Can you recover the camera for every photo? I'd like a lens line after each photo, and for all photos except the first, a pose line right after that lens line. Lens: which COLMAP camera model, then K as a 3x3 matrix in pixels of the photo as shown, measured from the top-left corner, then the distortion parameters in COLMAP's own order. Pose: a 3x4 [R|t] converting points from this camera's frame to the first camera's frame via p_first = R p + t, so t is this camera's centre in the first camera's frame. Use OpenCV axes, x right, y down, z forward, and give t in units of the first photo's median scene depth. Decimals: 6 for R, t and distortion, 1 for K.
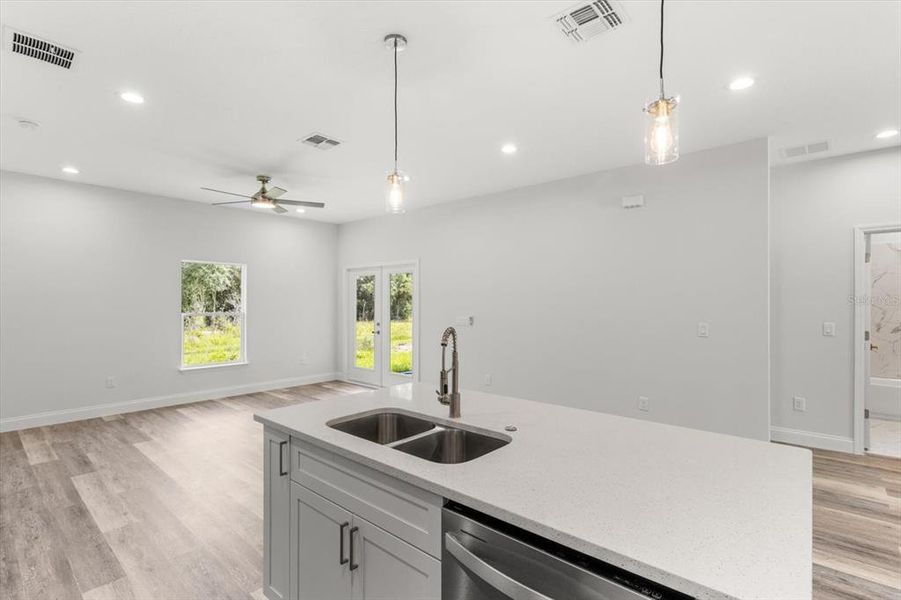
lens RADIAL K [[417.6, 0, 452.5], [0, 417.6, 301.8], [0, 0, 1]] dist [0.002022, 0.000218]
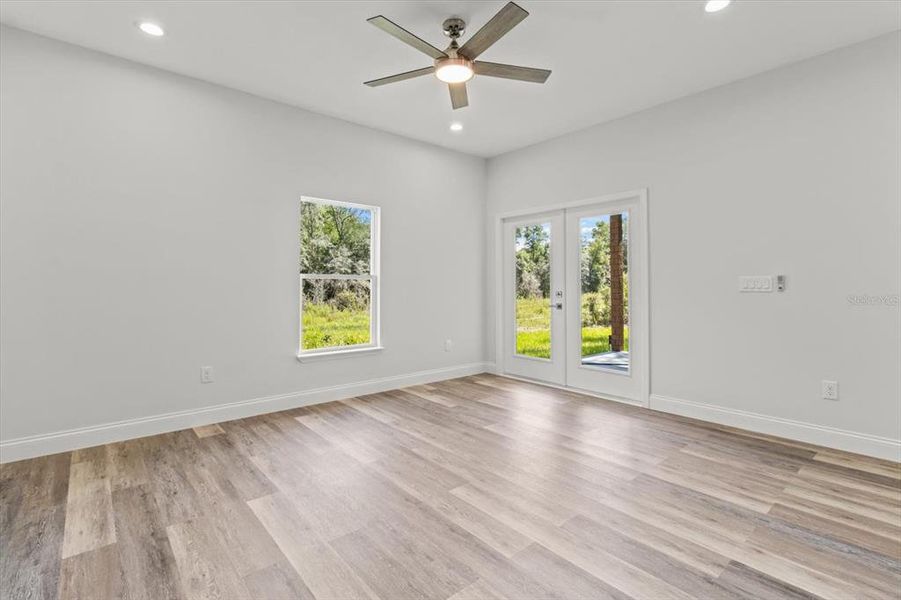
lens RADIAL K [[417.6, 0, 451.1], [0, 417.6, 279.1], [0, 0, 1]] dist [0.002022, 0.000218]
pose [[0.989691, -0.002612, -0.143193, -0.349413], [0.000710, 0.999911, -0.013328, 0.052382], [0.143215, 0.013089, 0.989605, 0.412601]]
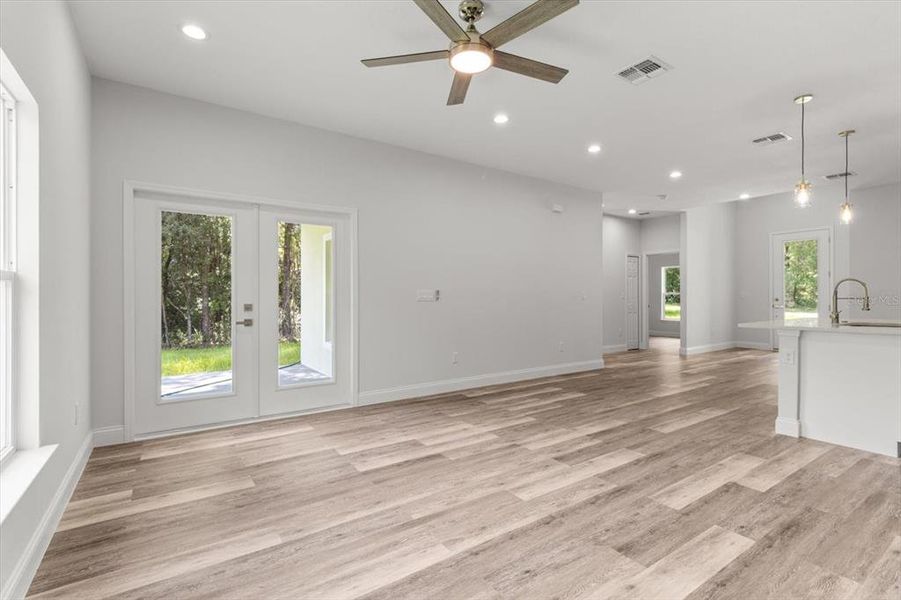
lens RADIAL K [[417.6, 0, 444.3], [0, 417.6, 296.2], [0, 0, 1]] dist [0.002022, 0.000218]
pose [[0.260841, -0.000019, 0.965382, -0.884936], [-0.000683, 1.000000, 0.000204, 0.052851], [-0.965381, -0.000712, 0.260841, 0.833181]]
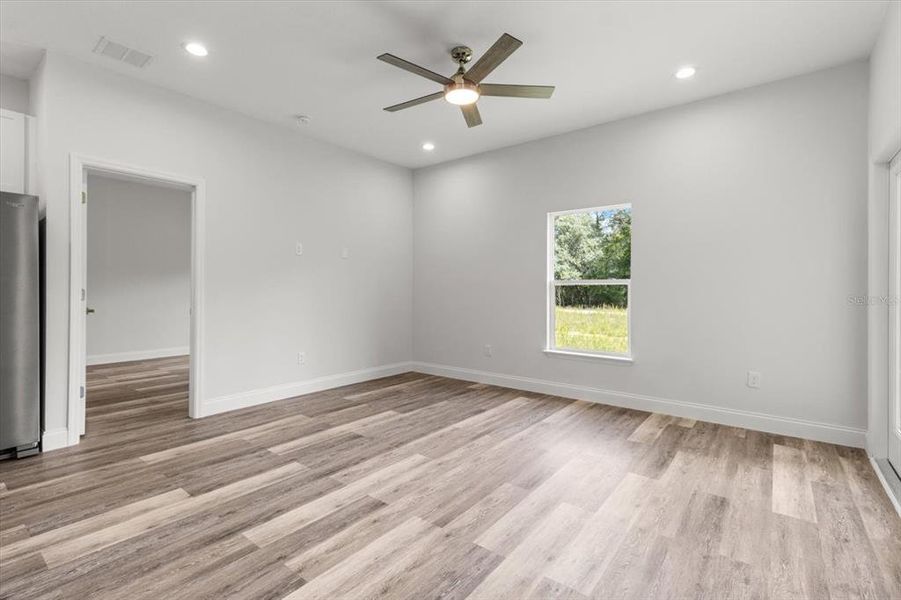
lens RADIAL K [[417.6, 0, 448.1], [0, 417.6, 292.9], [0, 0, 1]] dist [0.002022, 0.000218]
pose [[0.049484, 0.005056, -0.998762, 0.153086], [-0.001621, 0.999986, 0.004982, 0.055520], [0.998774, 0.001372, 0.049492, 0.880697]]
